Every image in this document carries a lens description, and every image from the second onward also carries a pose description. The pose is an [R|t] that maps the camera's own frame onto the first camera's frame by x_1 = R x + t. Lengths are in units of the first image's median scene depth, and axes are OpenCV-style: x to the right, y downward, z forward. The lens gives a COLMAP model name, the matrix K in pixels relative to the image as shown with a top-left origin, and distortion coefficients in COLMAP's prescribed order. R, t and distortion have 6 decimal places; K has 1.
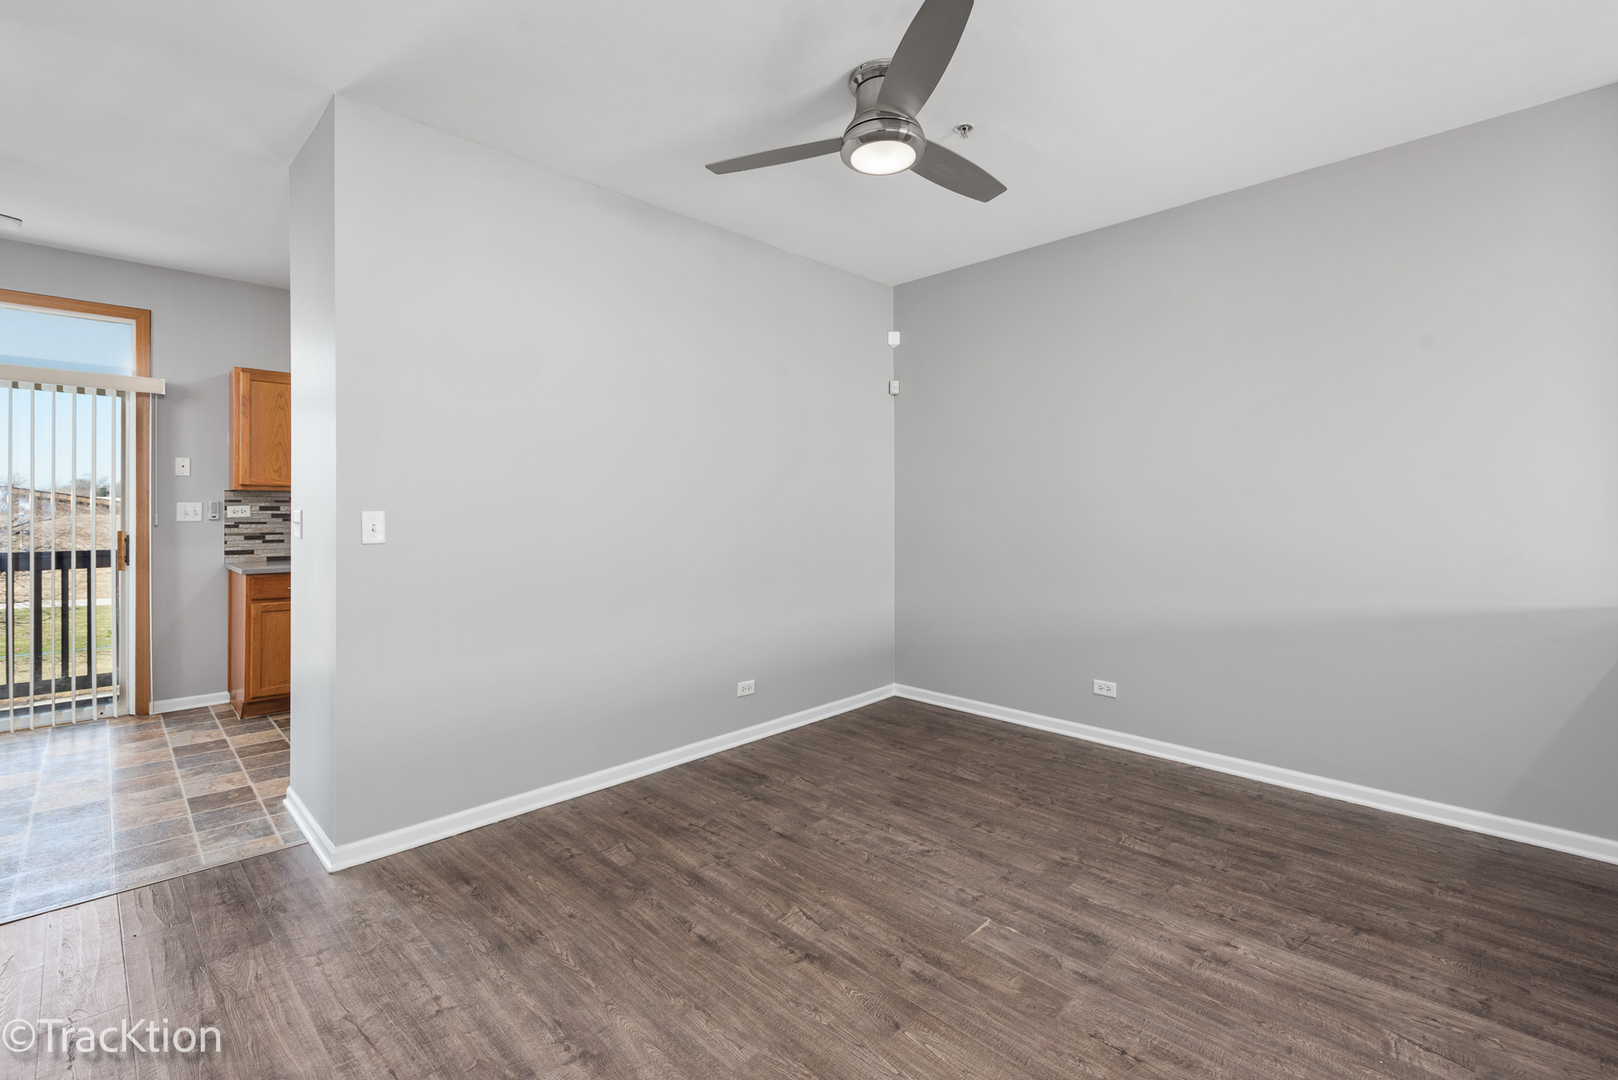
lens RADIAL K [[718.6, 0, 808.0], [0, 718.6, 523.2], [0, 0, 1]] dist [-0.001617, -0.000573]
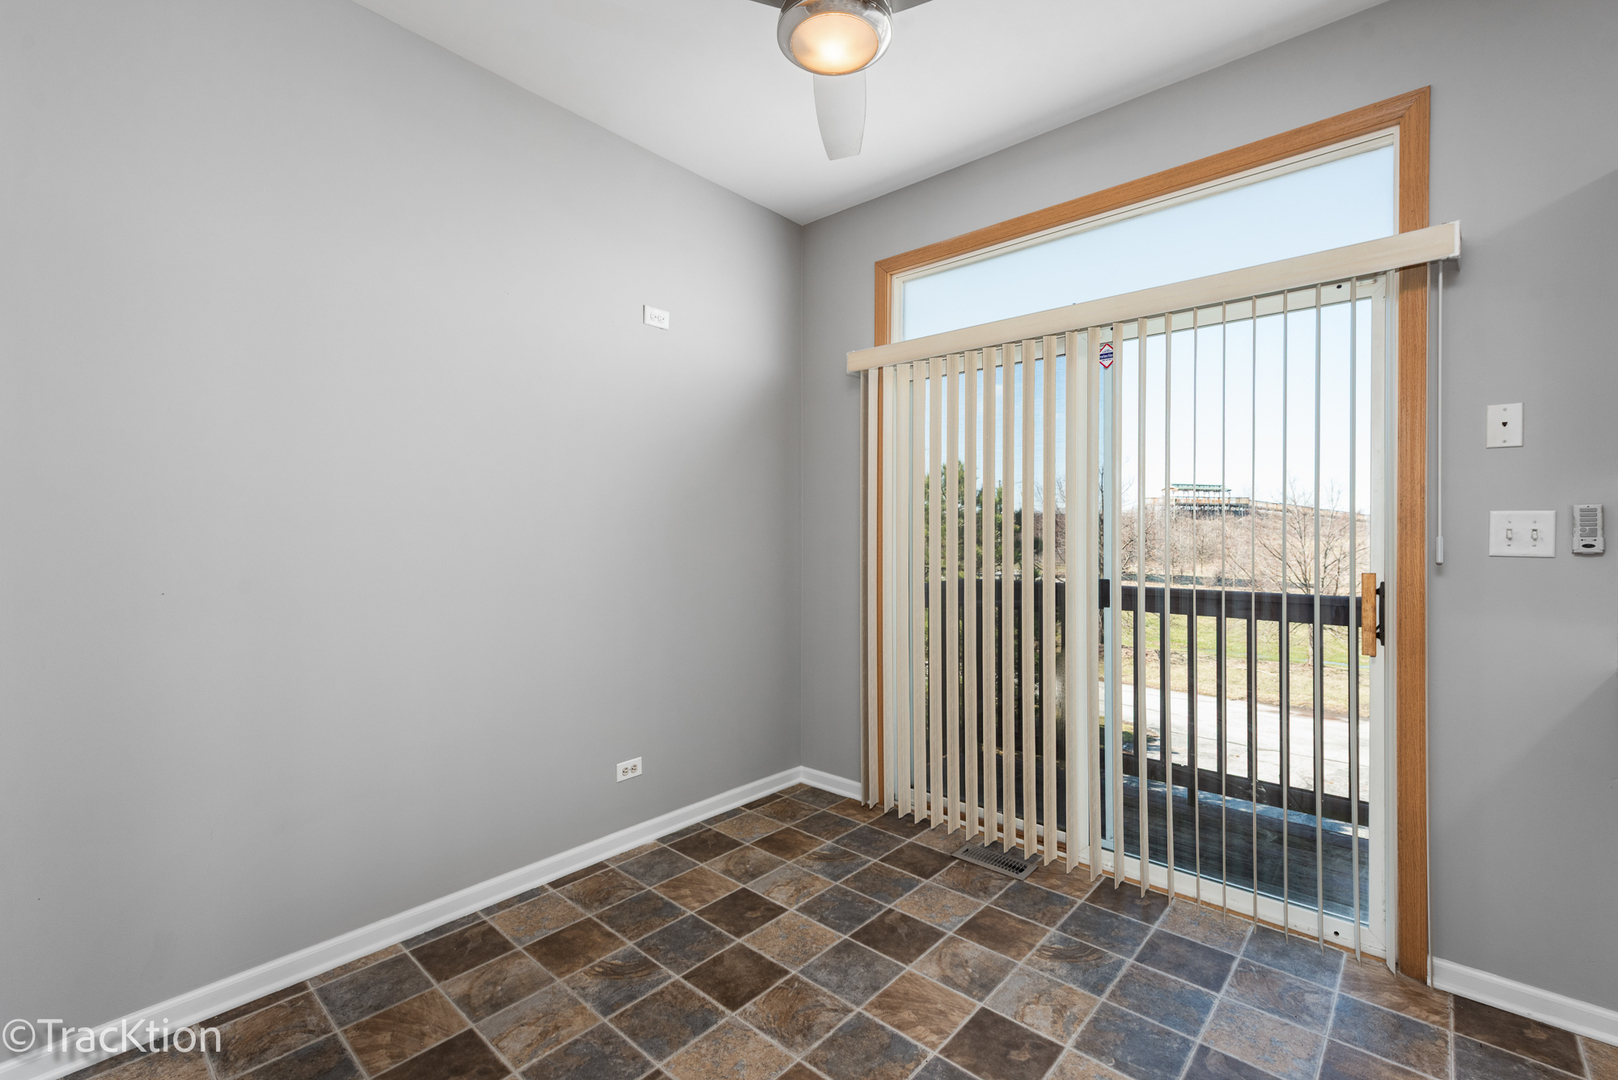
lens RADIAL K [[738.8, 0, 809.0], [0, 738.8, 540.0], [0, 0, 1]] dist [-0.000011, -0.000010]
pose [[0.078314, -0.017281, -0.996779, -0.467621], [-0.017413, 0.999673, -0.018700, 0.004832], [0.996777, 0.018822, 0.077987, 0.555269]]
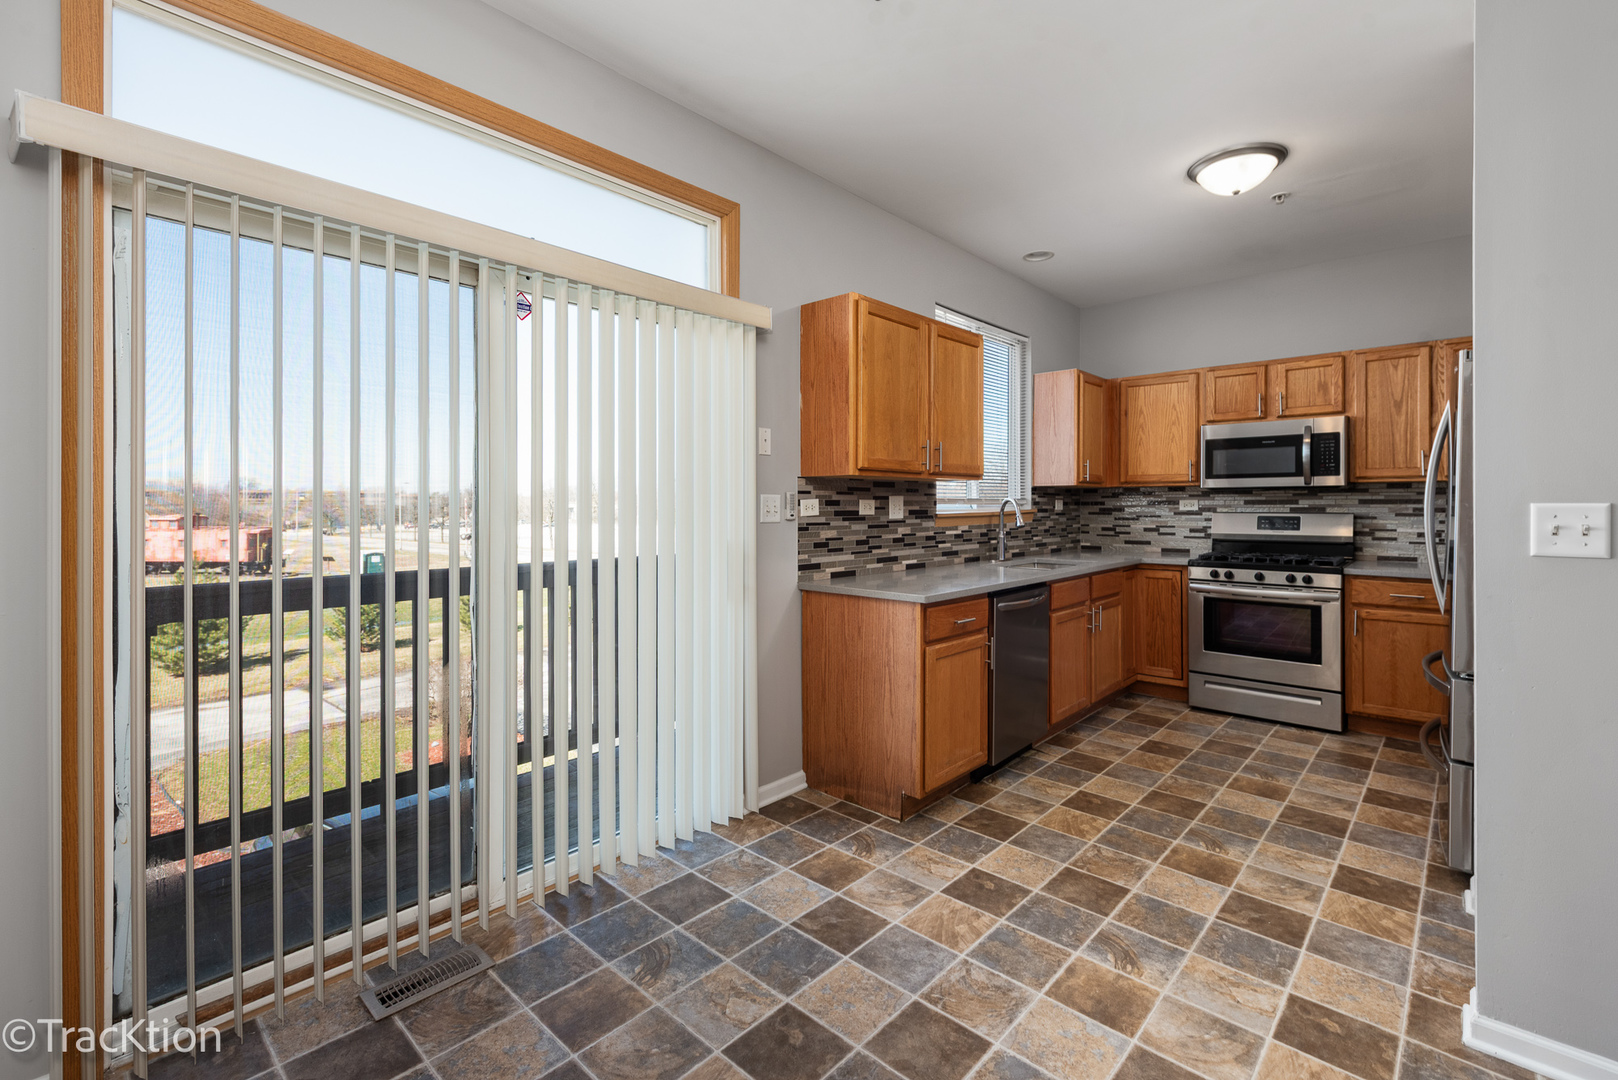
lens RADIAL K [[711.6, 0, 813.3], [0, 711.6, 509.2], [0, 0, 1]] dist [0.008802, -0.000055]
pose [[0.998968, -0.028622, 0.035272, -0.844064], [0.029672, 0.999120, -0.029634, 0.005598], [-0.034393, 0.030650, 0.998938, 0.337276]]
